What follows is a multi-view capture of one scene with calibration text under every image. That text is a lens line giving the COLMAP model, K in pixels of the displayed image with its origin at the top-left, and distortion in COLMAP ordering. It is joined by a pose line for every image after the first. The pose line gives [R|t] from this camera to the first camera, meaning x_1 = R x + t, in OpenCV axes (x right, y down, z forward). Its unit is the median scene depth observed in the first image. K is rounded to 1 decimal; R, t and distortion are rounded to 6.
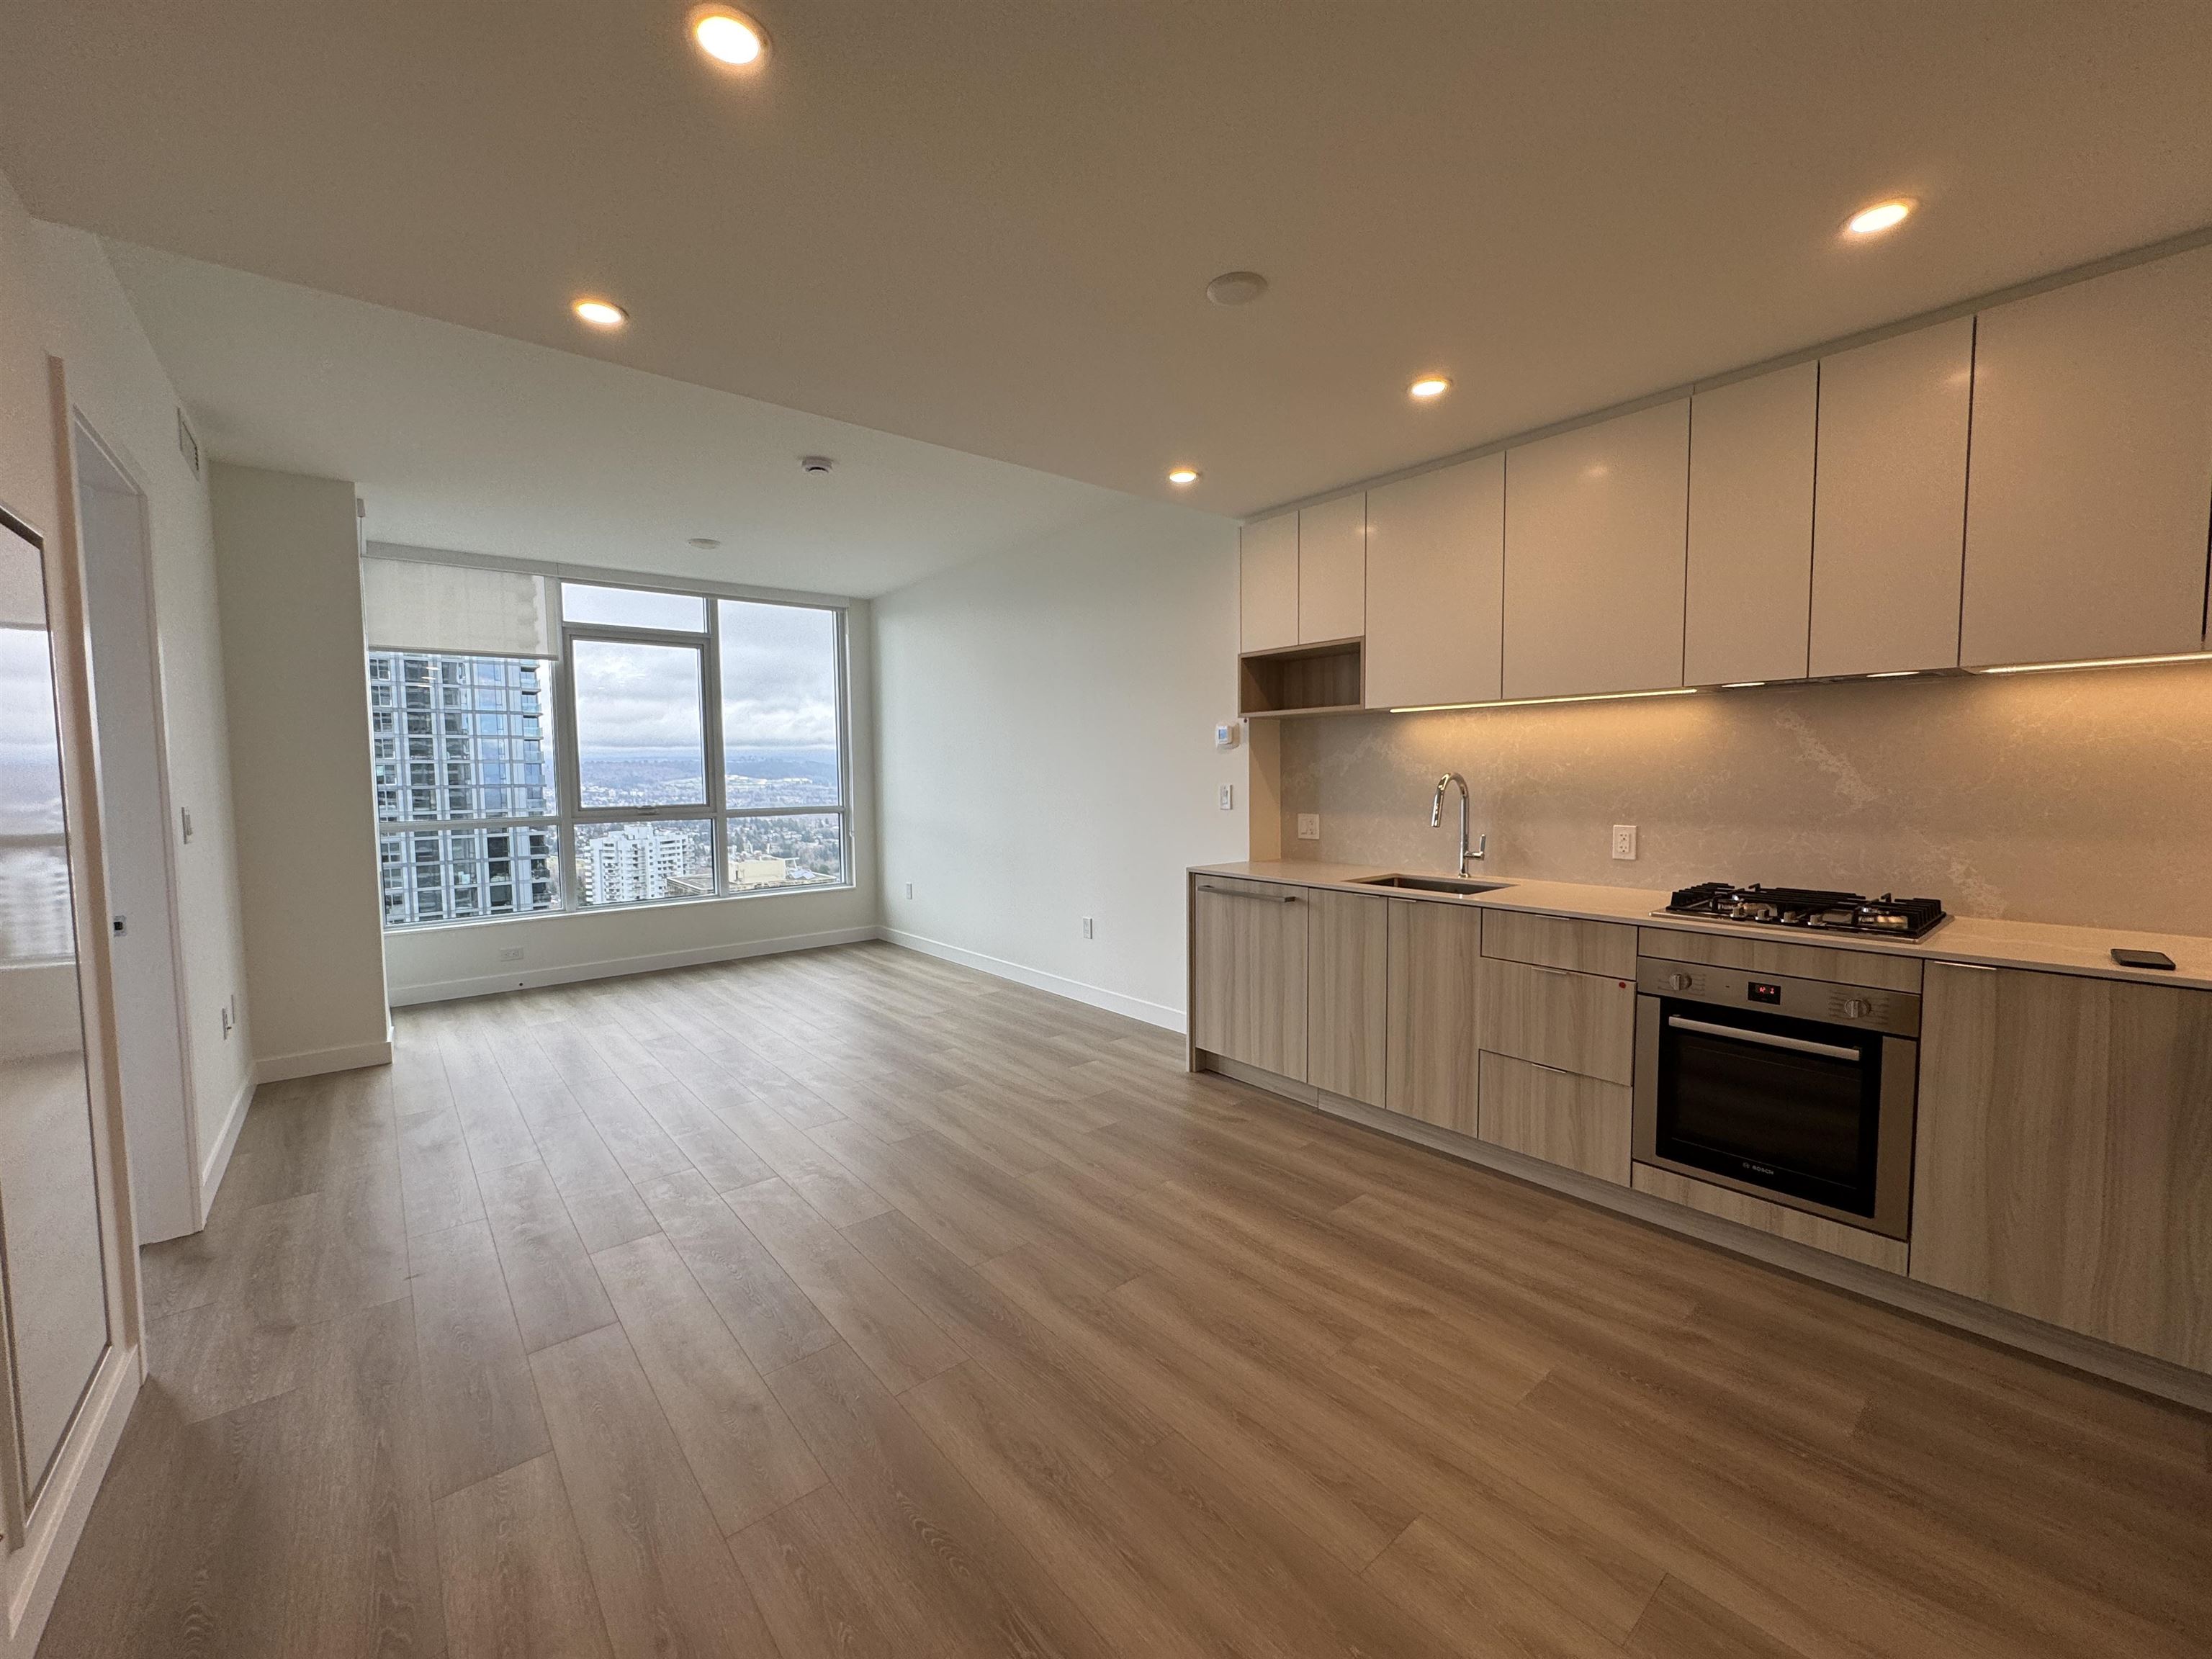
lens RADIAL K [[884.1, 0, 1108.0], [0, 884.1, 824.0], [0, 0, 1]] dist [-0.001267, -0.000003]
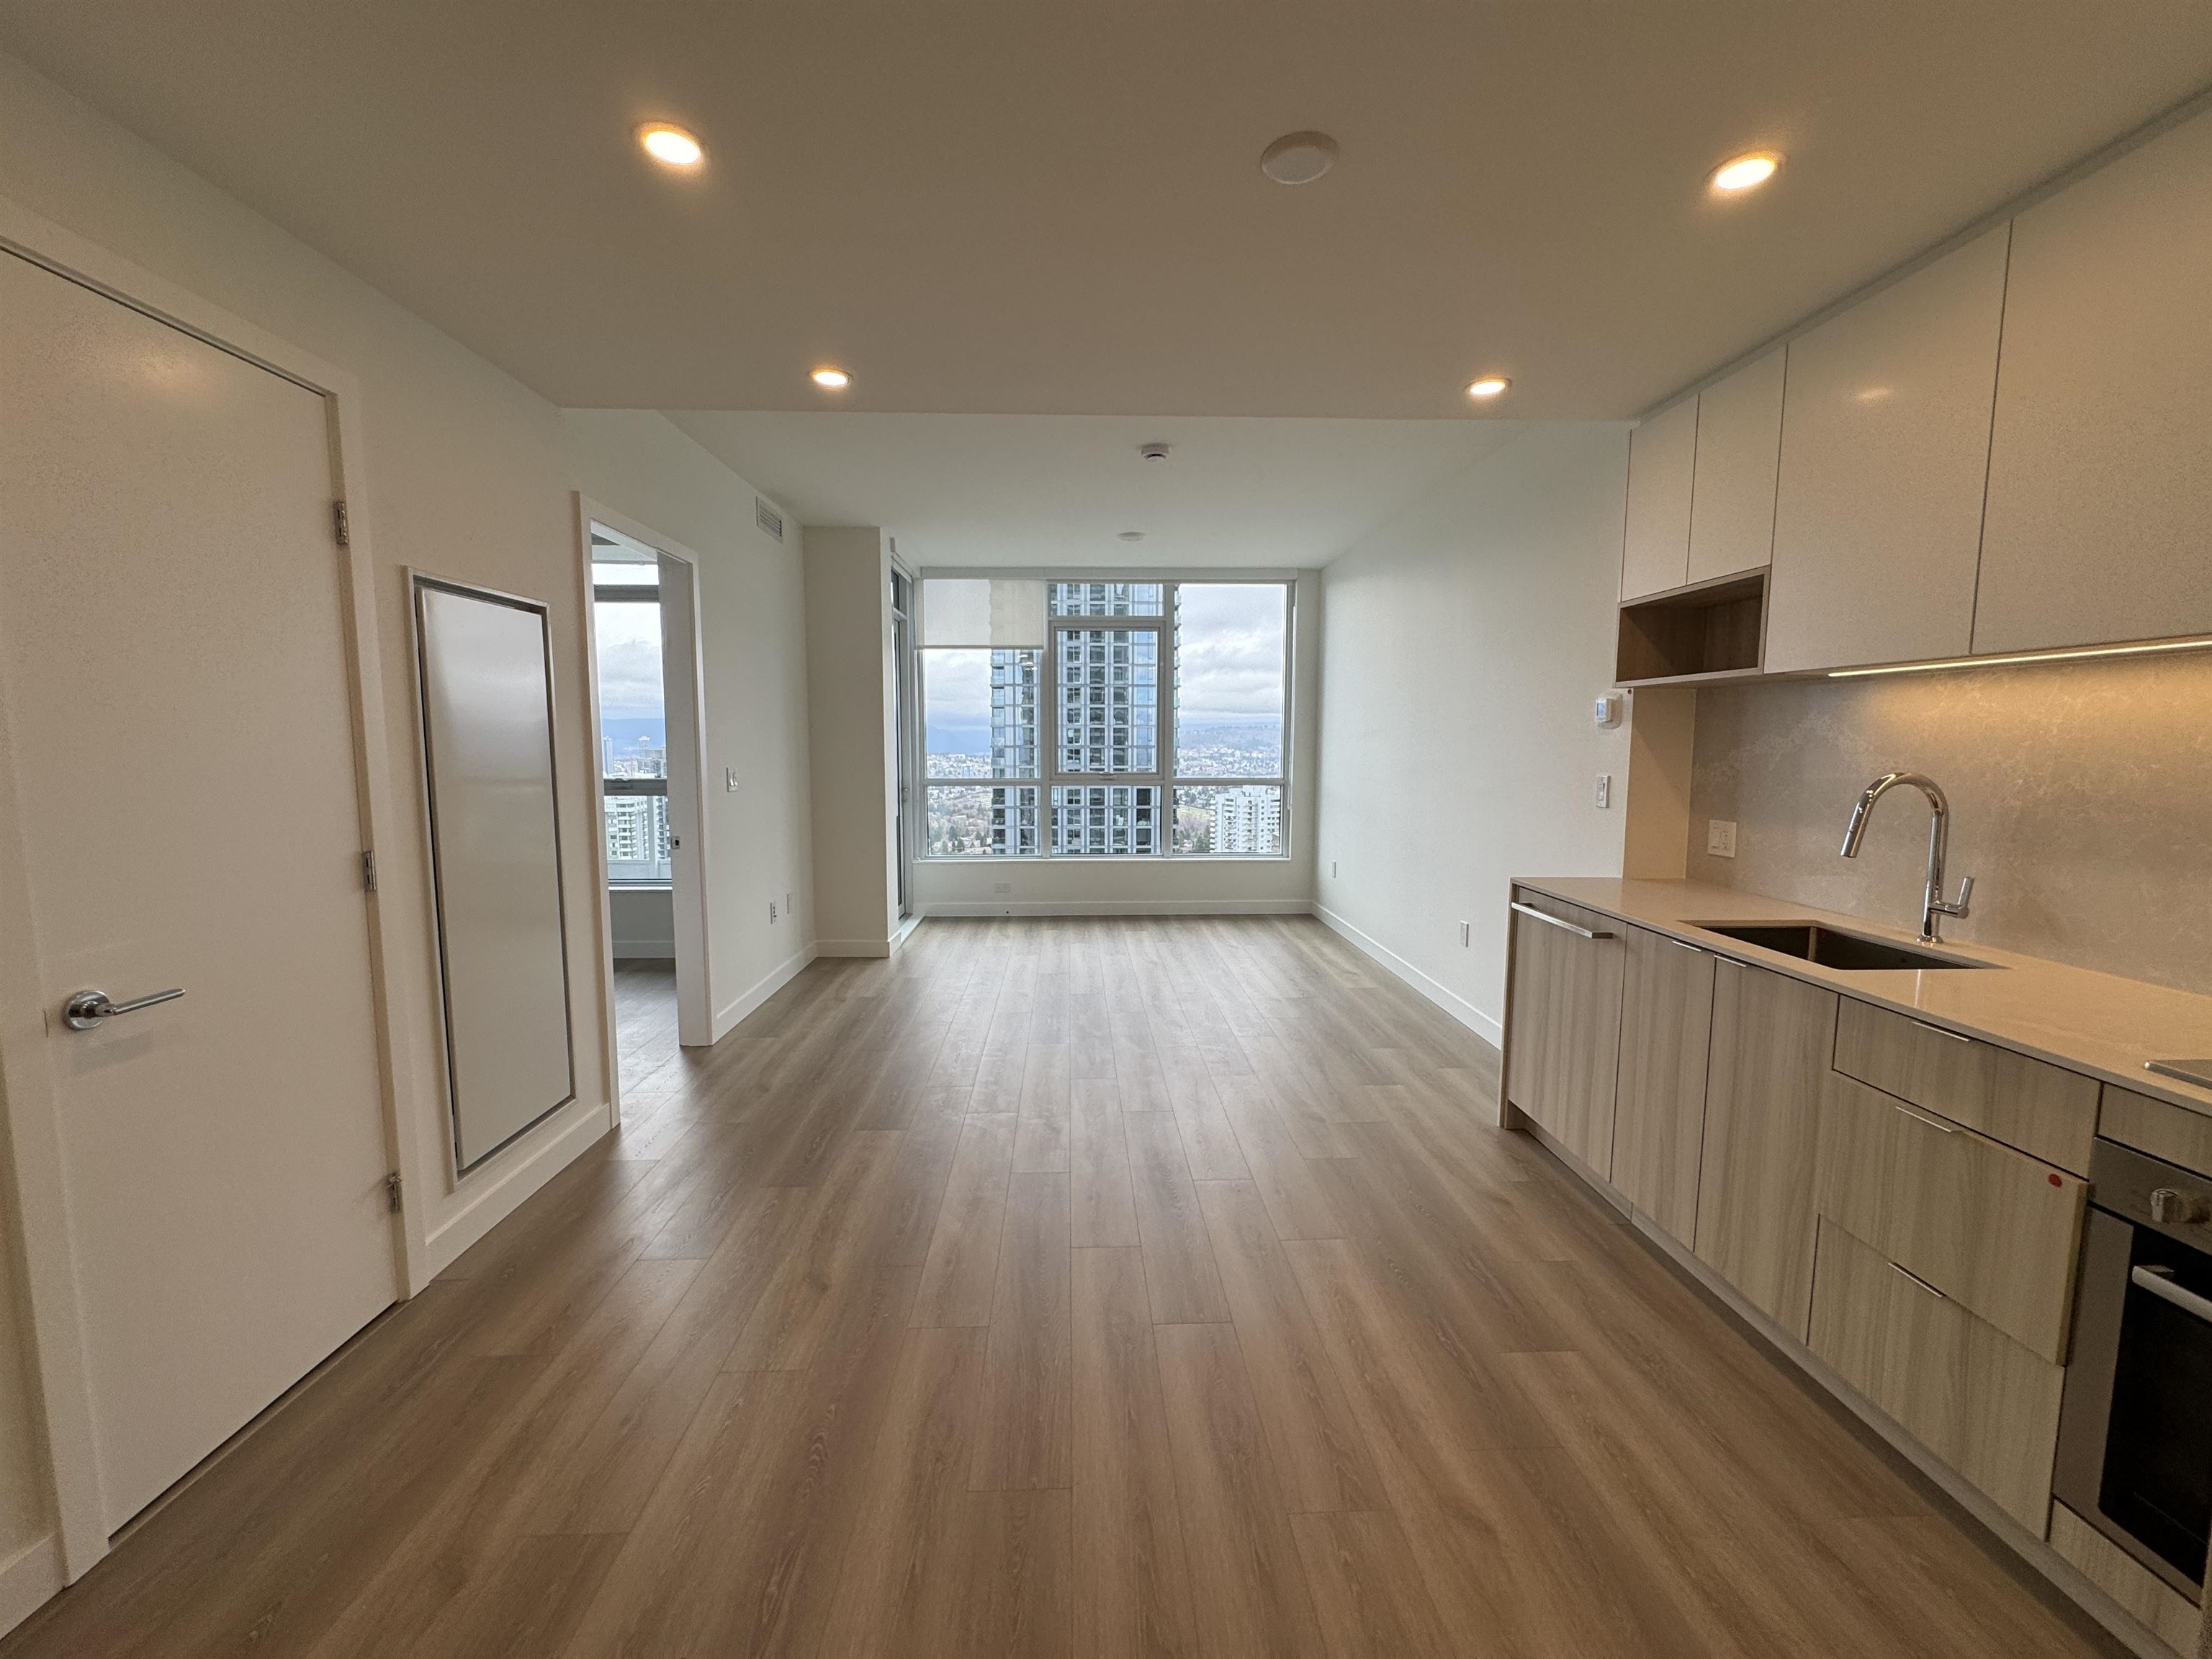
lens RADIAL K [[884.1, 0, 1108.0], [0, 884.1, 824.0], [0, 0, 1]] dist [-0.001267, -0.000003]
pose [[0.792020, 0.070847, -0.606371, 0.310910], [-0.047392, 0.997381, 0.054631, -0.028306], [0.608653, -0.014532, 0.793303, 0.152613]]
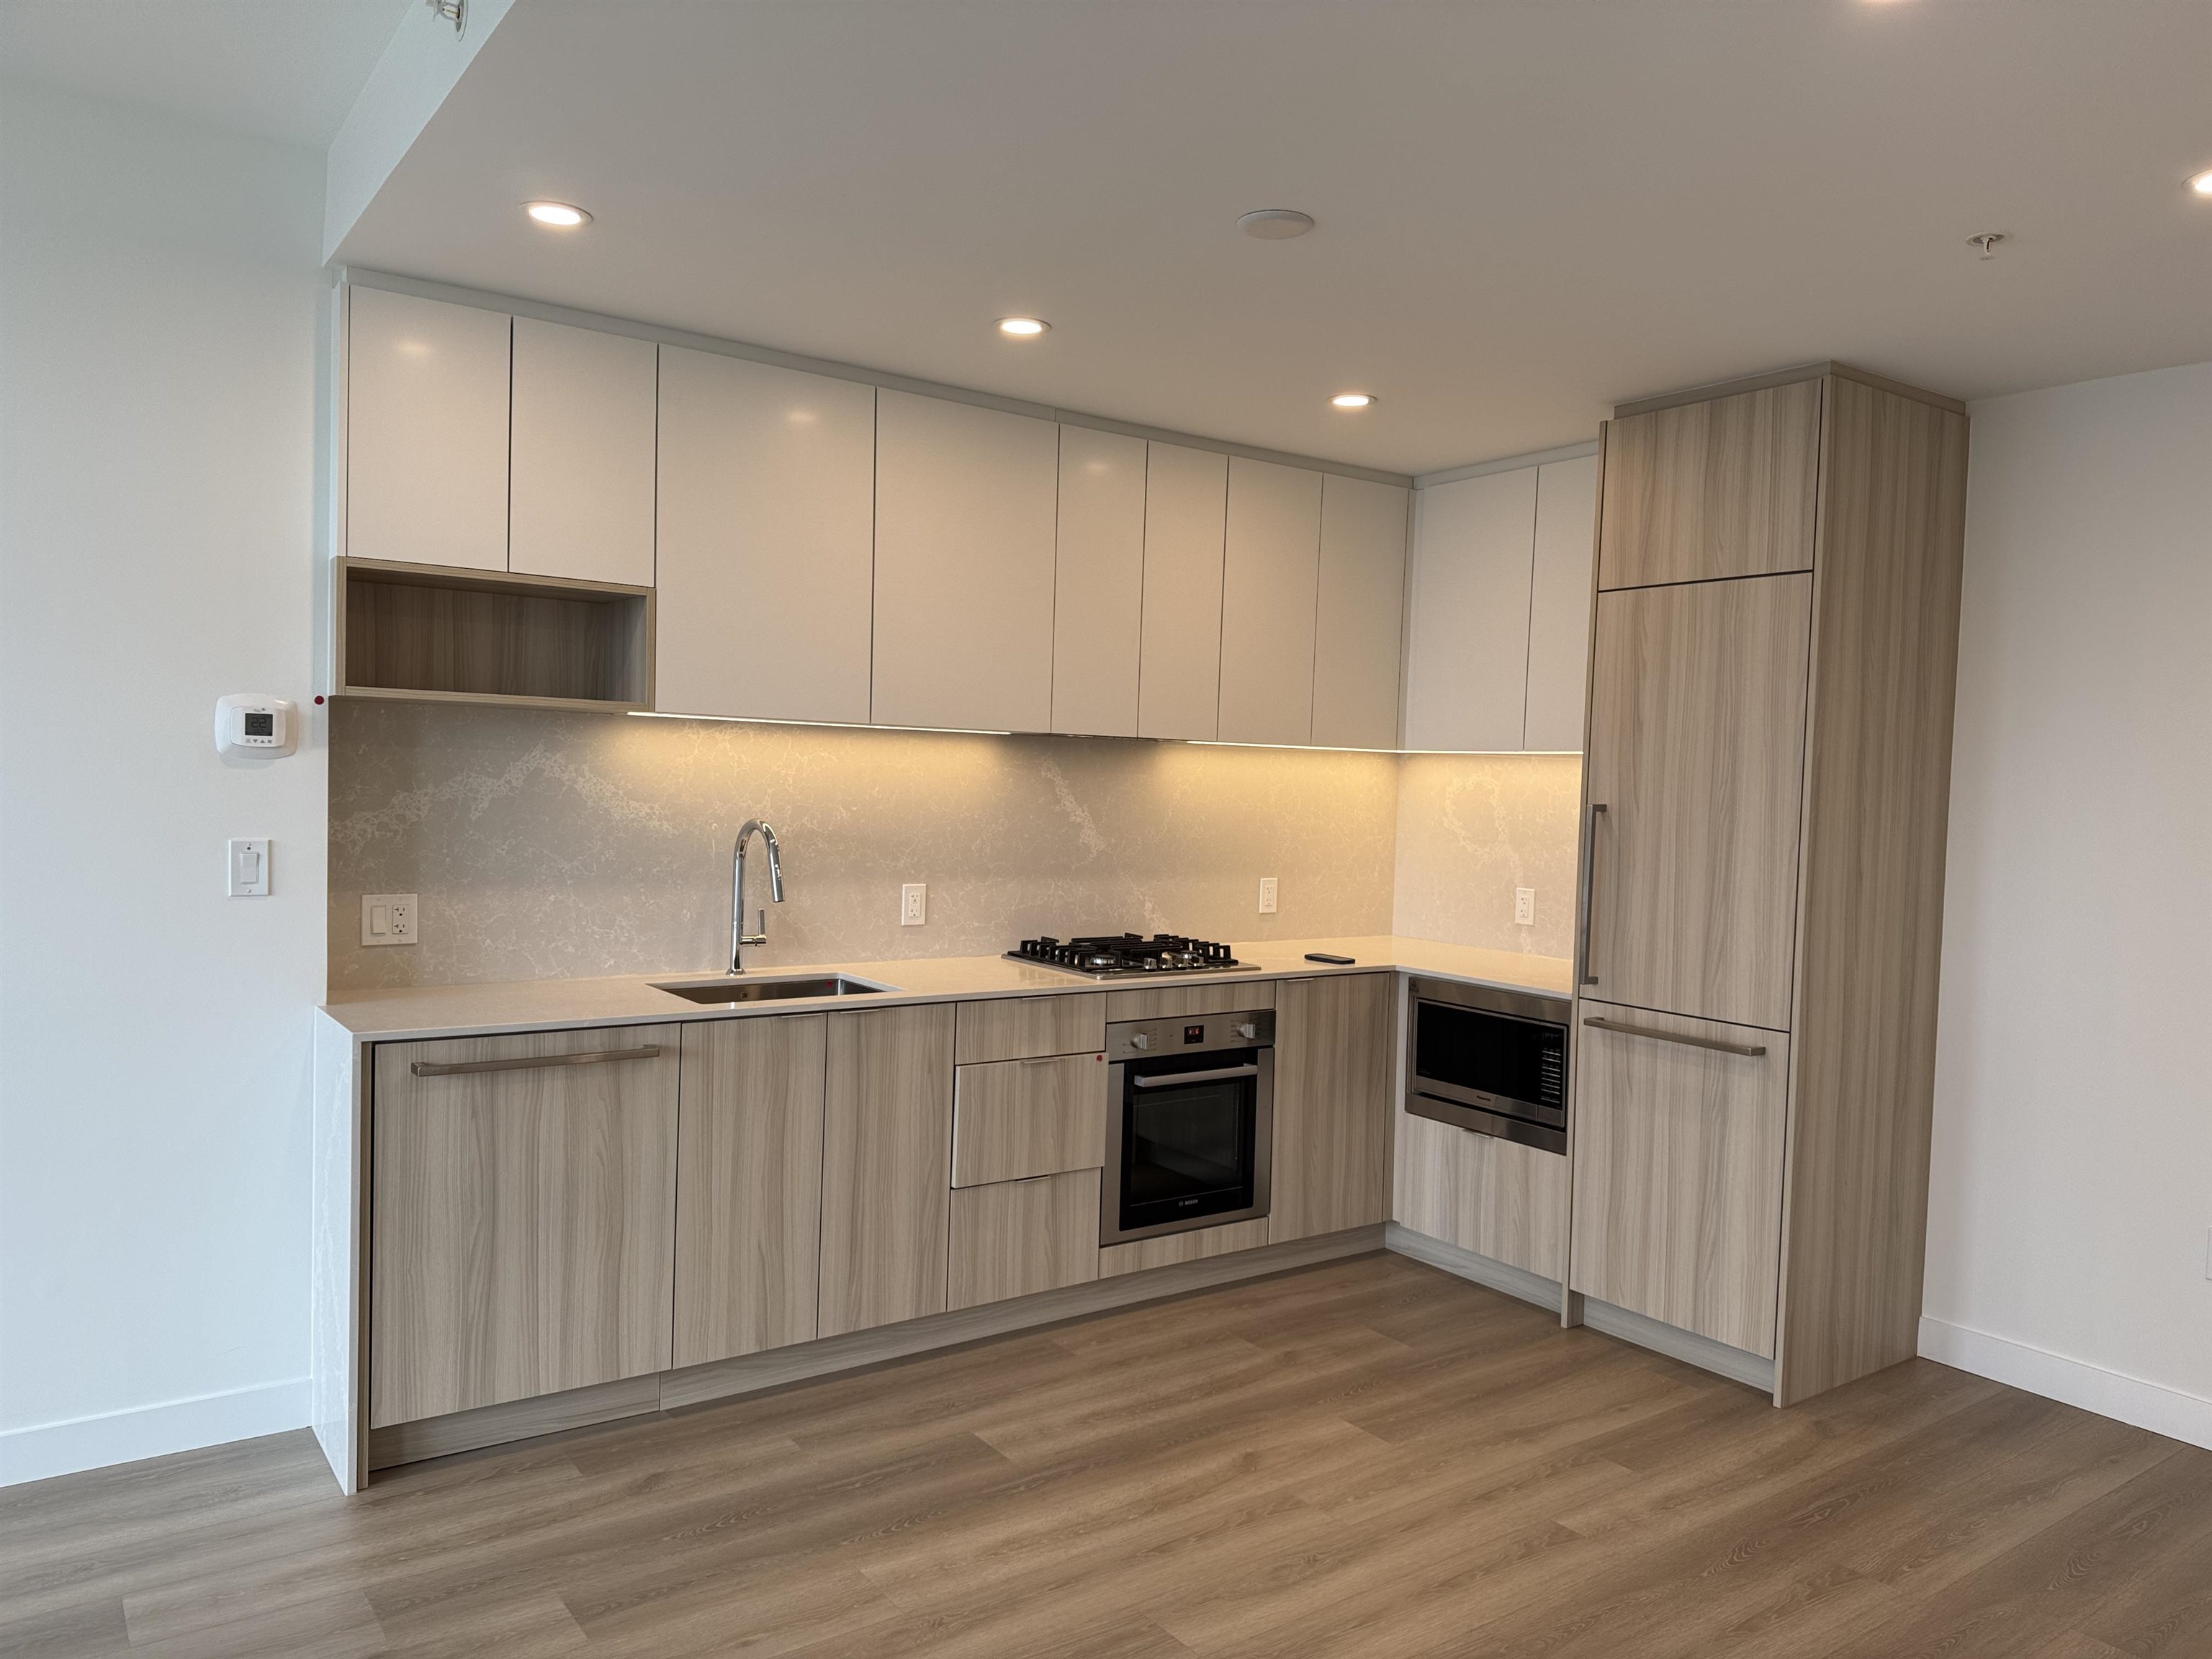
lens RADIAL K [[1541.9, 0, 1117.1], [0, 1541.9, 839.1], [0, 0, 1]] dist [0.193879, -0.383112]
pose [[0.068700, -0.028067, 0.997242, -0.734546], [0.027329, 0.999282, 0.026242, -0.063609], [-0.997263, 0.025450, 0.069418, 0.618757]]
